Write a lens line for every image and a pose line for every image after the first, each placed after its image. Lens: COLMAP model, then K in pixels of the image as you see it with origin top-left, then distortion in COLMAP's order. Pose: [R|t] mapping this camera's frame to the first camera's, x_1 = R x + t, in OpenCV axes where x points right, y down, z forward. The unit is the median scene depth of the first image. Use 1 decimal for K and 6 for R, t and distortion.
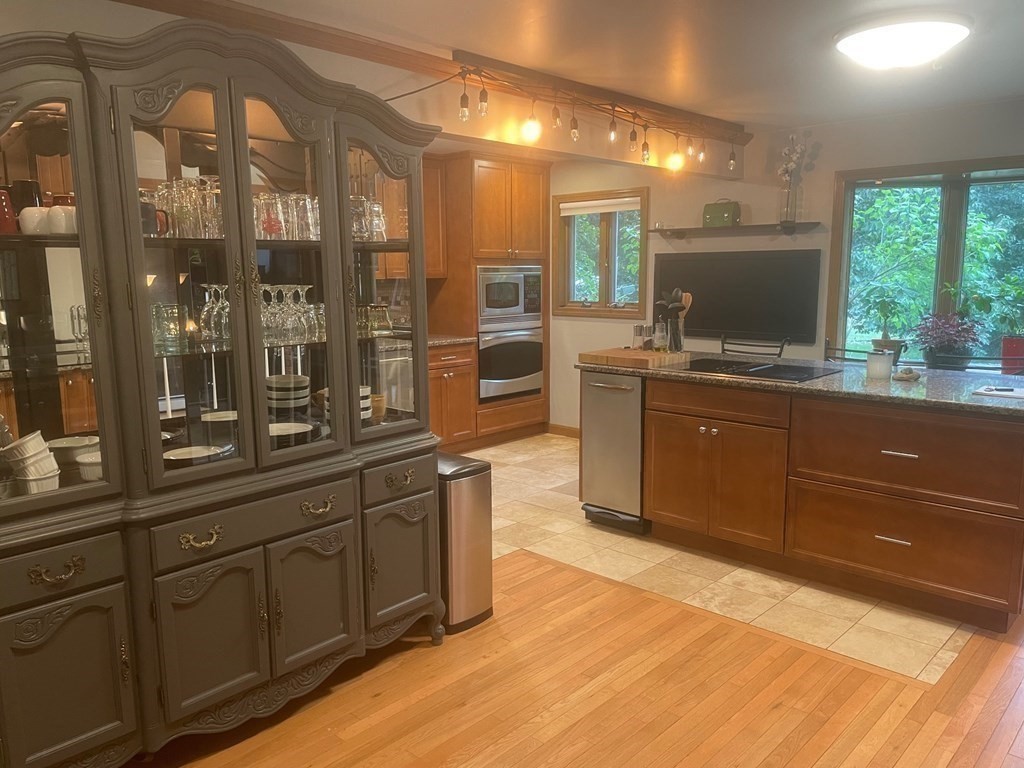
lens RADIAL K [[779.0, 0, 512.0], [0, 779.0, 384.0], [0, 0, 1]] dist [0.057807, -0.002352]
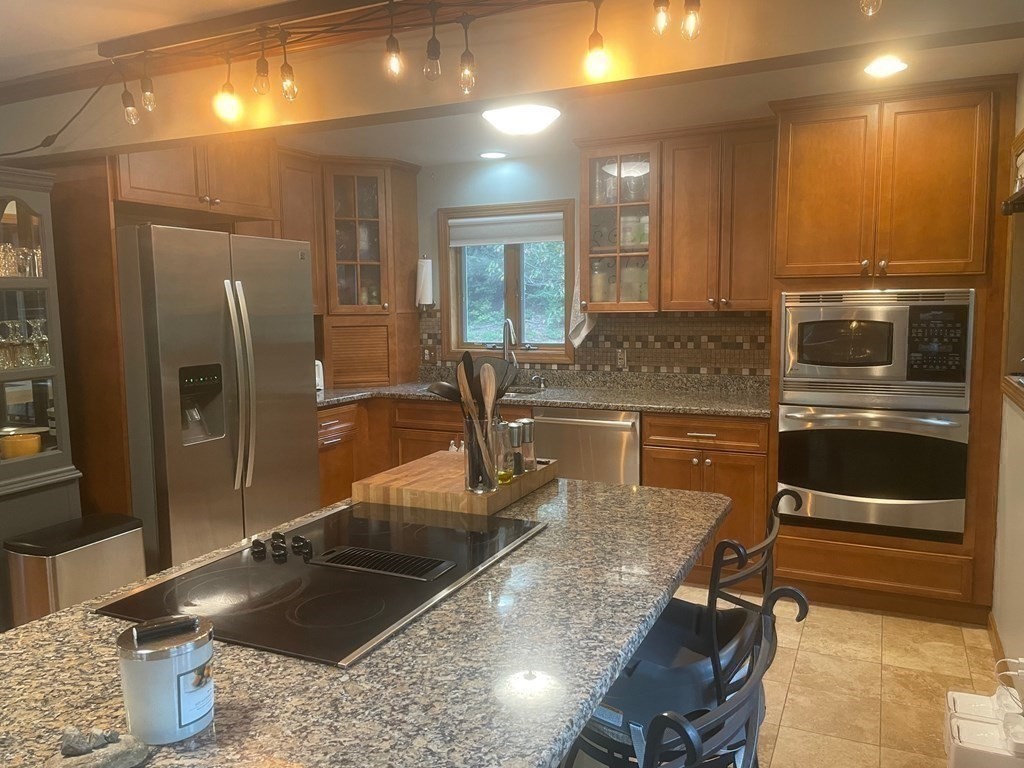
lens RADIAL K [[779.0, 0, 512.0], [0, 779.0, 384.0], [0, 0, 1]] dist [0.057807, -0.002352]
pose [[0.299415, 0.109723, -0.947793, 0.461751], [-0.126055, 0.989207, 0.074695, -0.099695], [0.945759, 0.097109, 0.310015, 0.622185]]
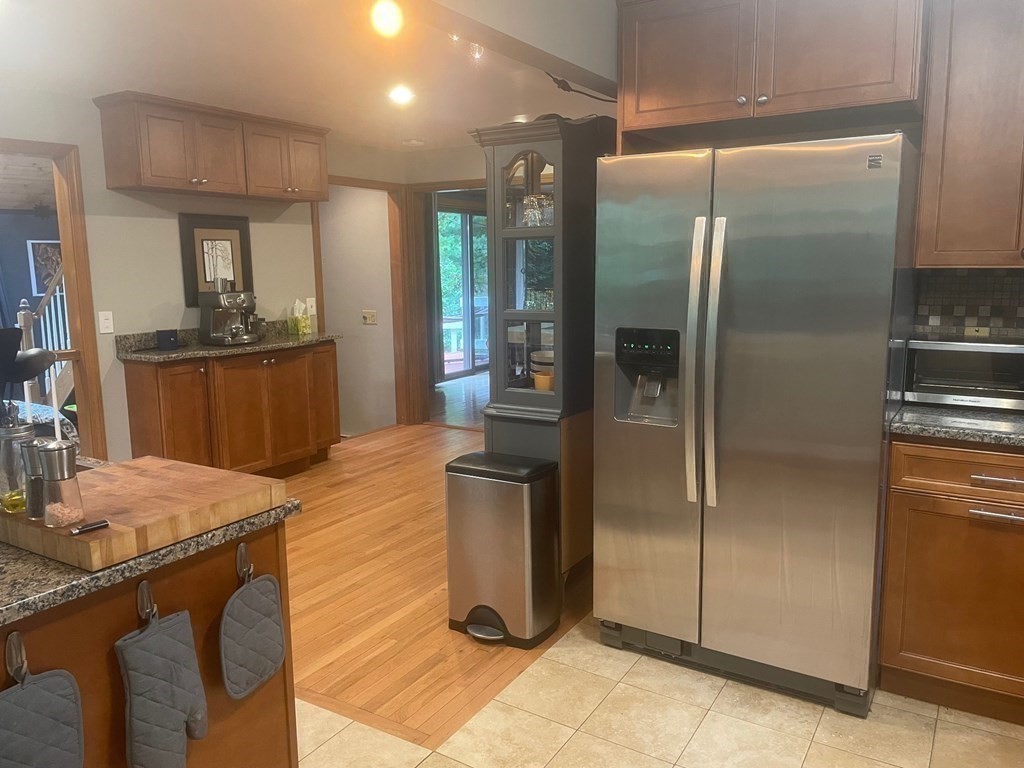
lens RADIAL K [[779.0, 0, 512.0], [0, 779.0, 384.0], [0, 0, 1]] dist [0.057807, -0.002352]
pose [[-0.980327, 0.048399, -0.191355, 0.036088], [-0.010781, 0.954893, 0.296753, -0.141912], [0.197086, 0.292978, -0.935586, 0.979635]]
